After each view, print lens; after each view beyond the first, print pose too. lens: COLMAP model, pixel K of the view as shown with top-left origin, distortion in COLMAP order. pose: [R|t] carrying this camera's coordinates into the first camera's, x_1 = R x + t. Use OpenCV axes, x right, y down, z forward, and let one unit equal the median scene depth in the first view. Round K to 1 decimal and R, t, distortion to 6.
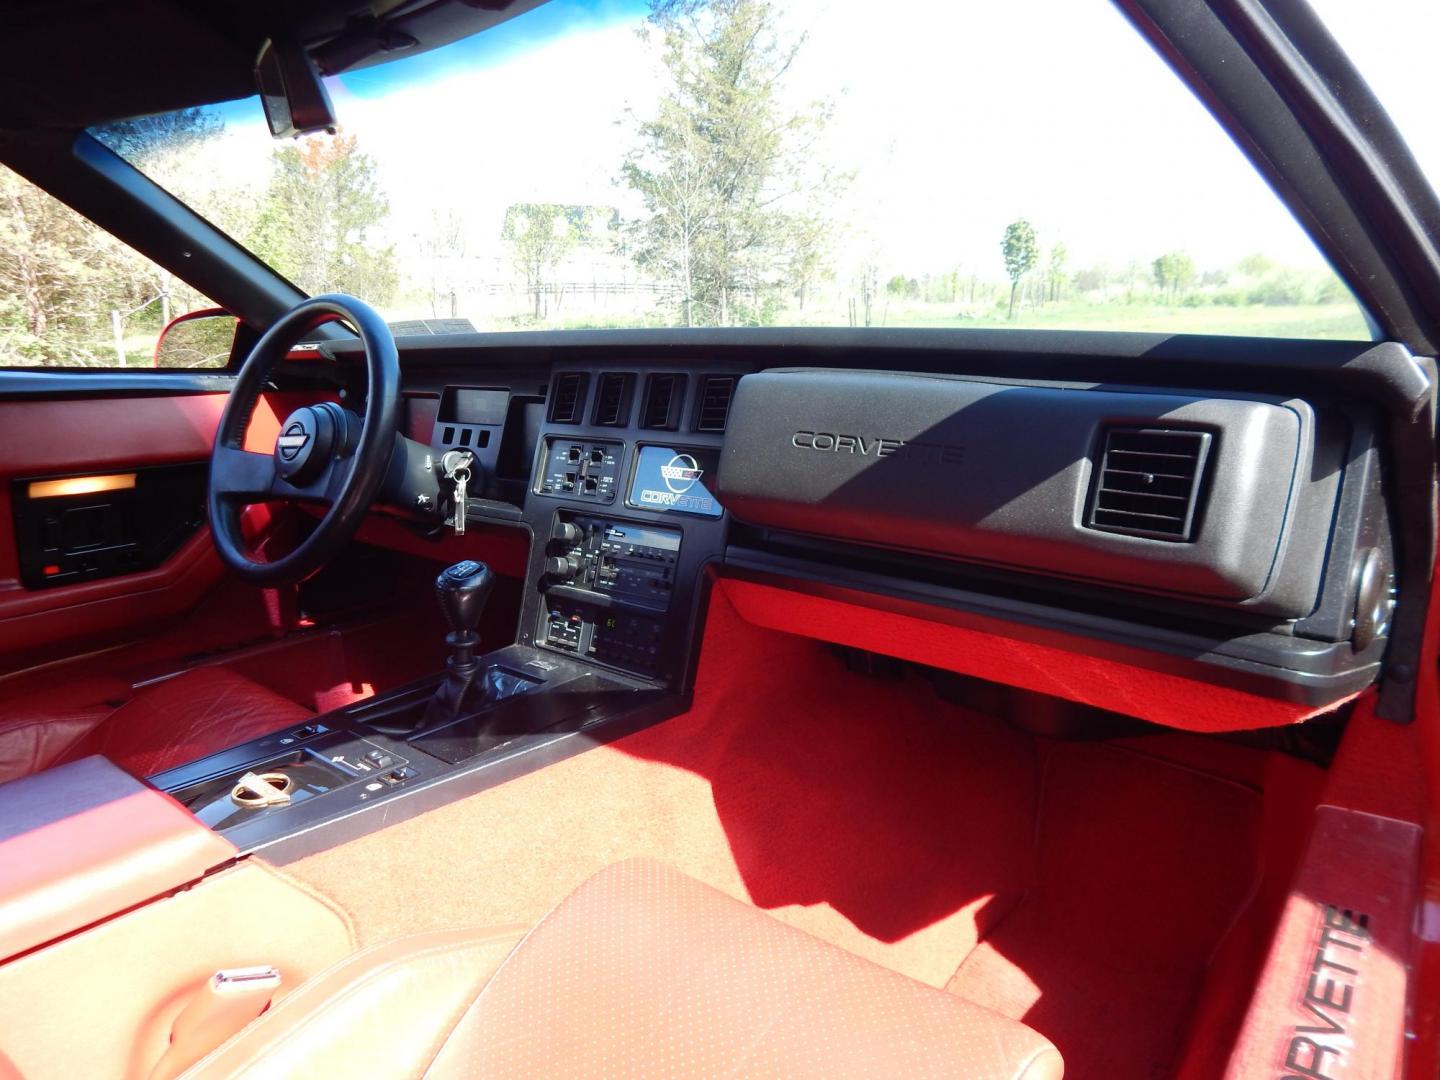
lens RADIAL K [[942.4, 0, 716.1], [0, 942.4, 539.2], [0, 0, 1]] dist [-0.007731, -0.000367]
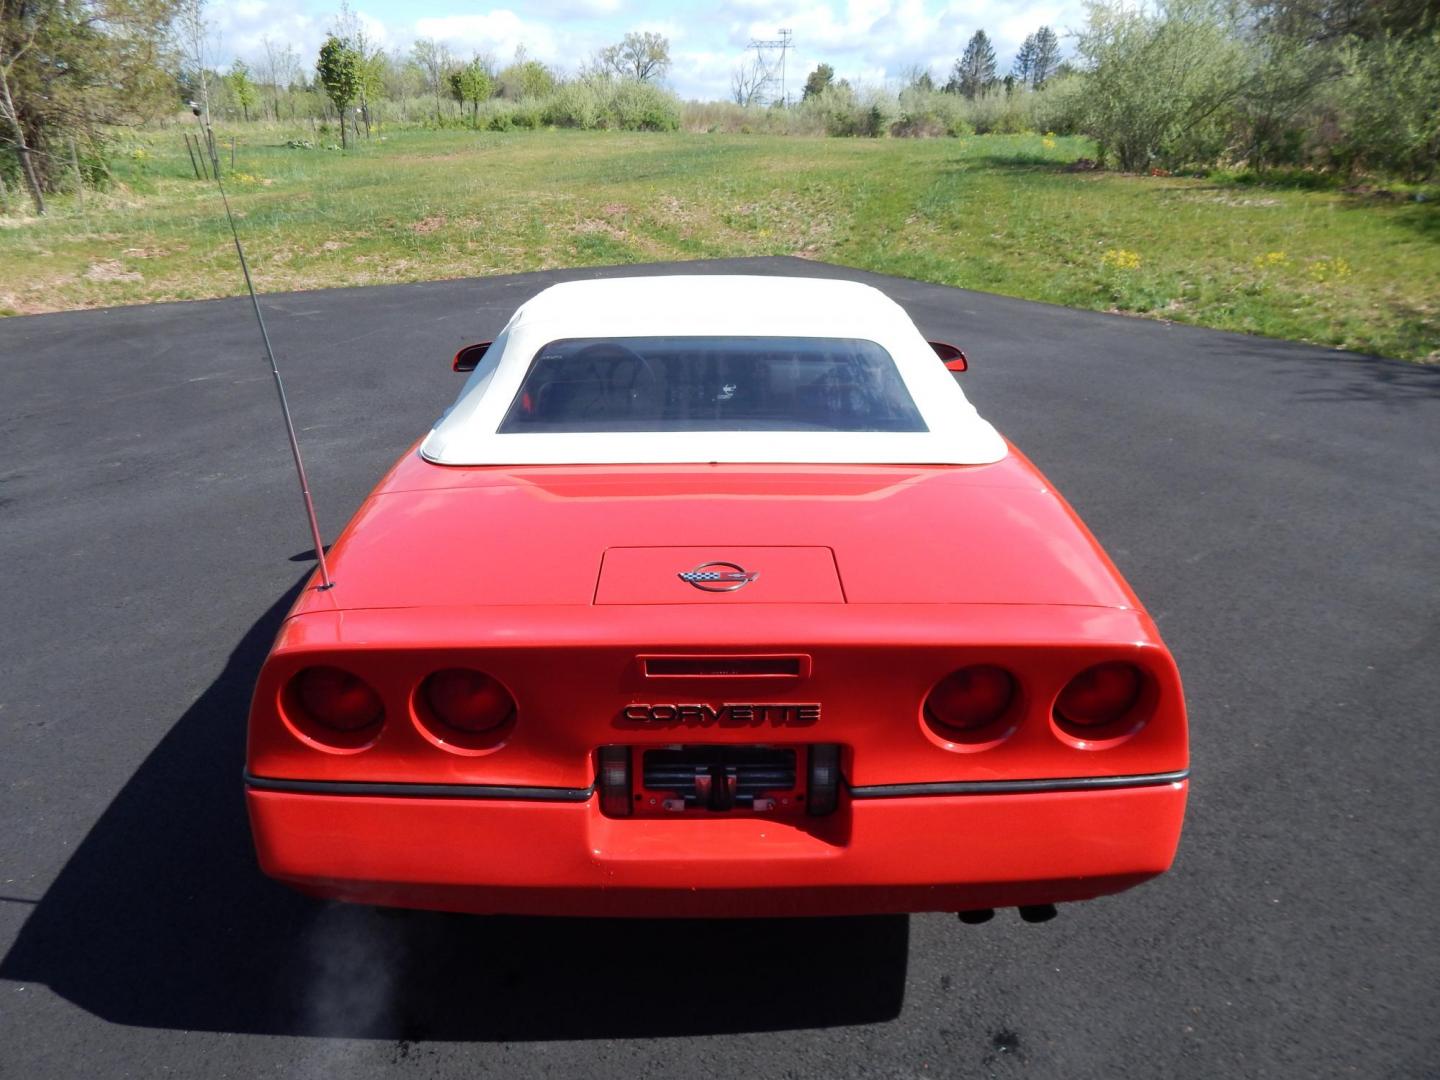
lens RADIAL K [[942.4, 0, 717.3], [0, 942.4, 556.5], [0, 0, 1]] dist [-0.007731, -0.000367]
pose [[0.771583, -0.252824, 0.583730, -0.114052], [0.131463, 0.961193, 0.242540, -0.013963], [-0.622397, -0.110401, 0.774877, -0.098358]]
